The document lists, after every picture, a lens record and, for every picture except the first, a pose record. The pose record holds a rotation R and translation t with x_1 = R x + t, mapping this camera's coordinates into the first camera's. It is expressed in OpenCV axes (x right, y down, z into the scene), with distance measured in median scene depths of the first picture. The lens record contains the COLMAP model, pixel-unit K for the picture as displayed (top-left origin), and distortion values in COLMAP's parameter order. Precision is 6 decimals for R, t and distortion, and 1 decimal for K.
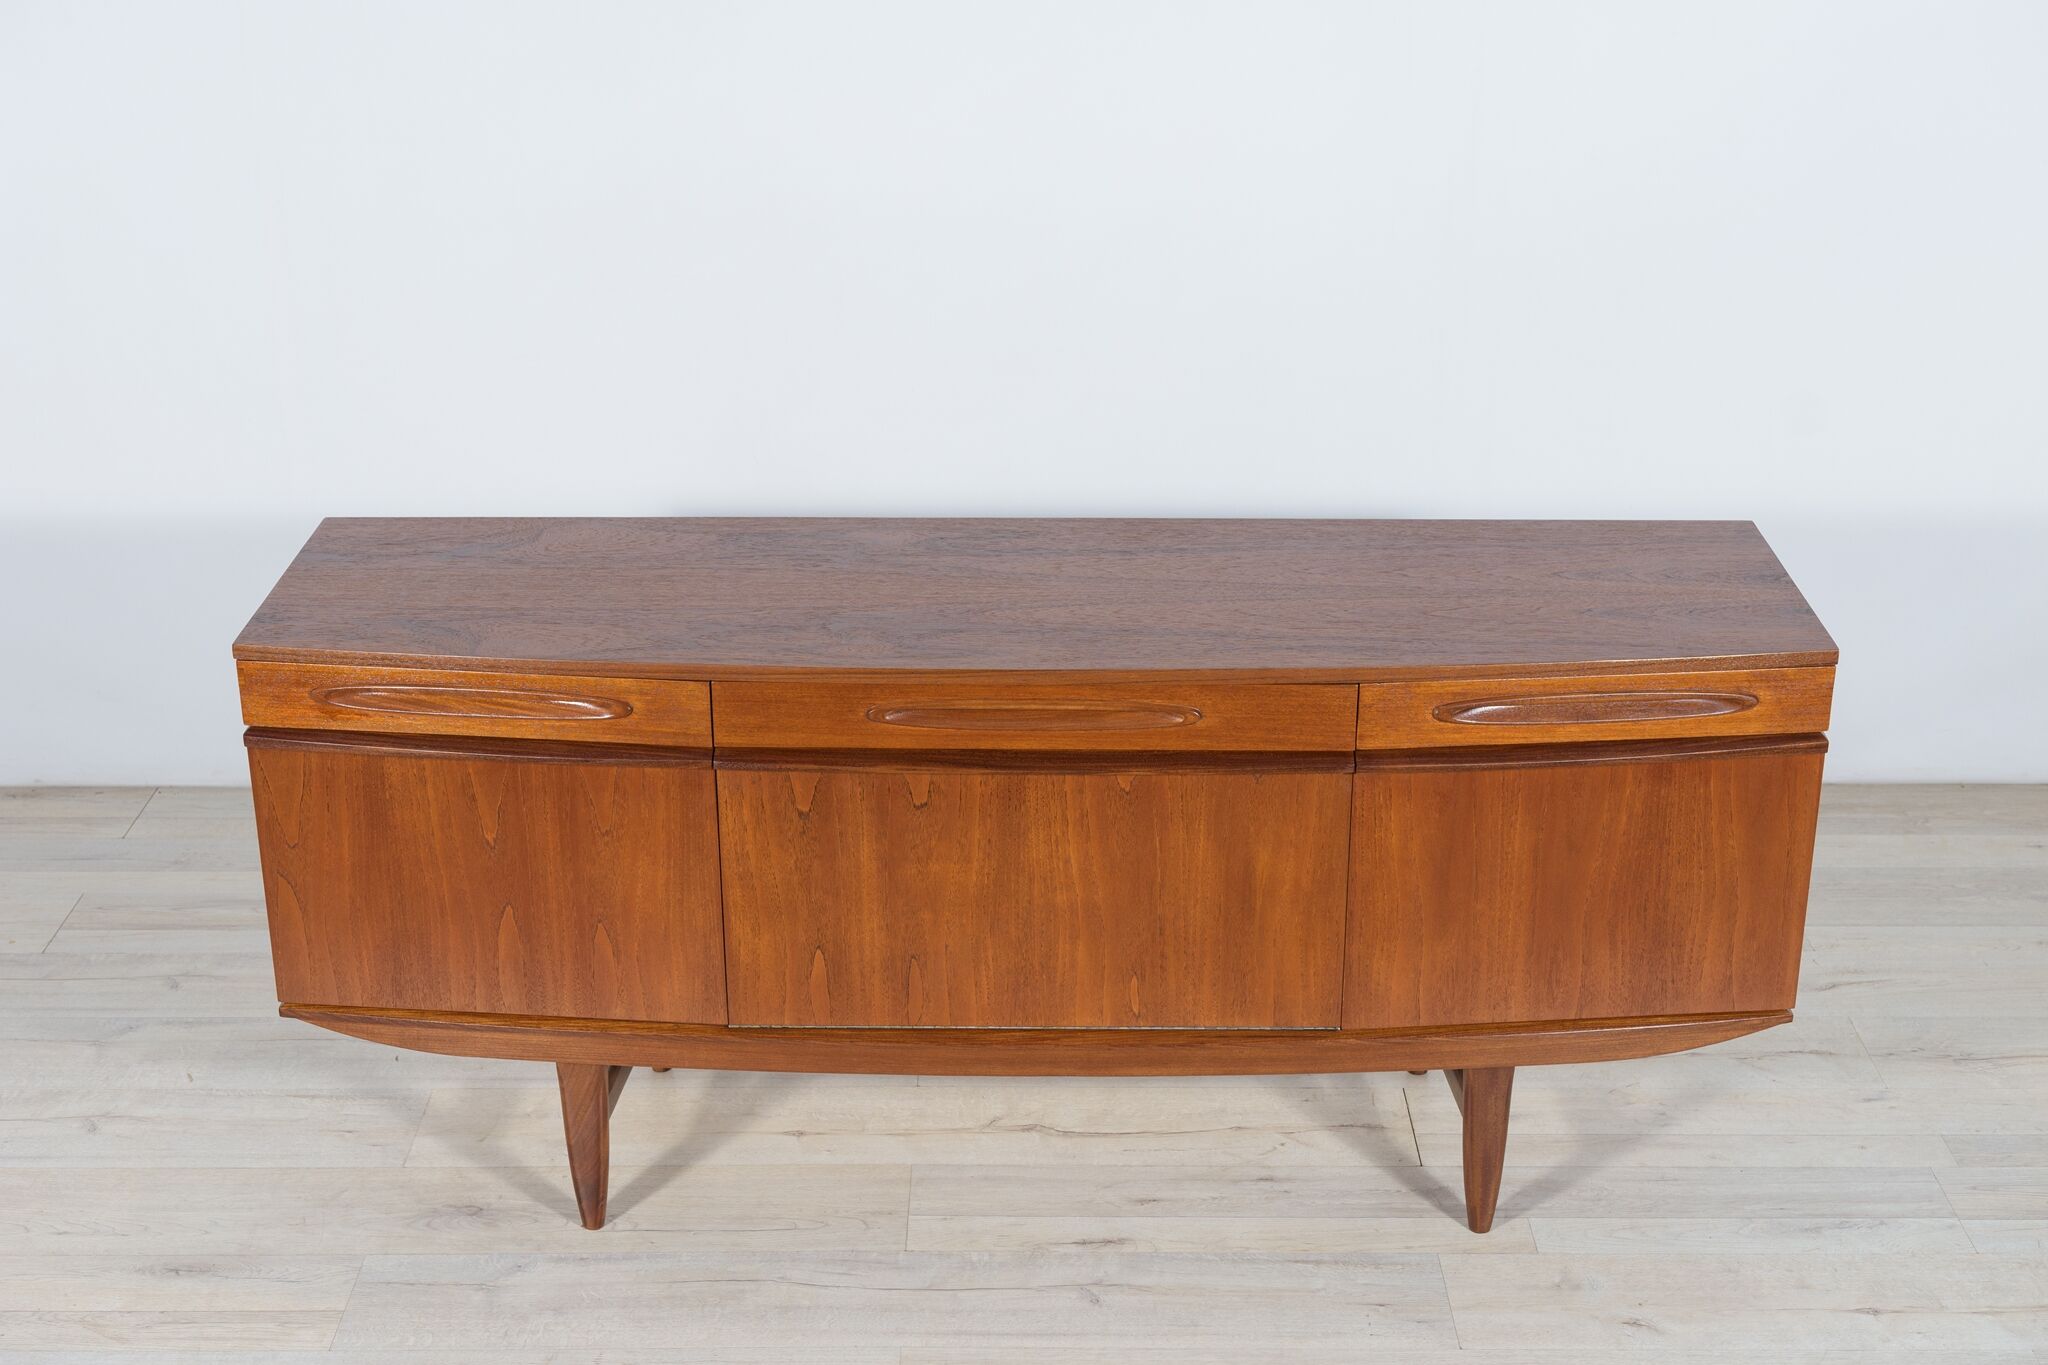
lens RADIAL K [[2809.2, 0, 1024.0], [0, 2809.2, 682.5], [0, 0, 1]] dist [-0.005019, 0.013091]
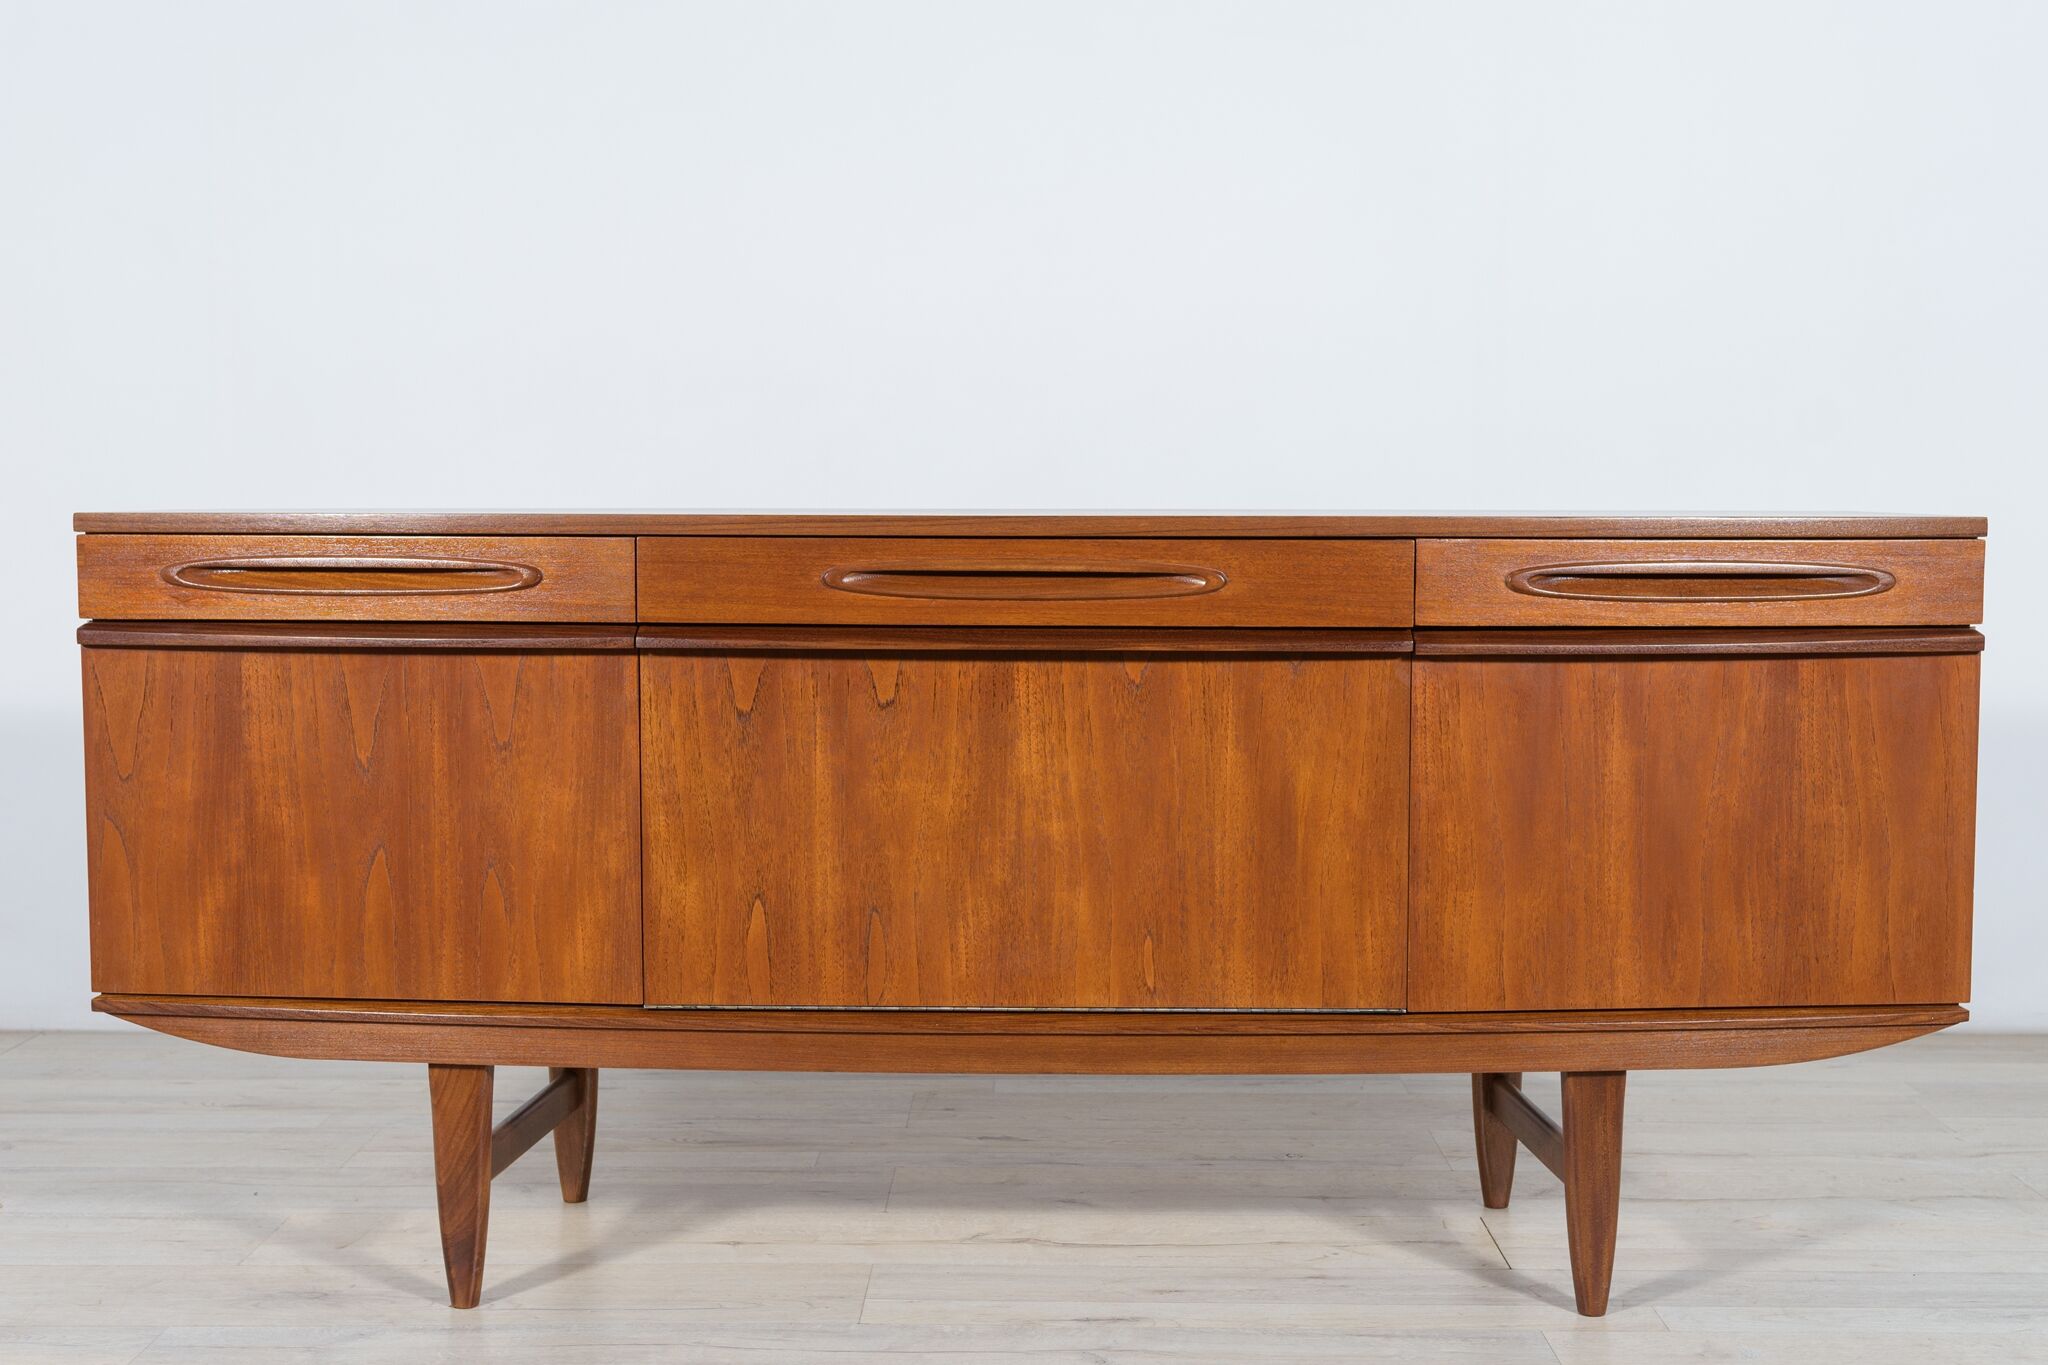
lens RADIAL K [[2630.3, 0, 1026.0], [0, 2630.3, 688.4], [0, 0, 1]] dist [-0.011151, 0.050984]
pose [[0.999966, 0.003455, -0.007499, 0.009377], [-0.005607, 0.950830, -0.309662, 0.264877], [0.006061, 0.309694, 0.950817, 0.254319]]
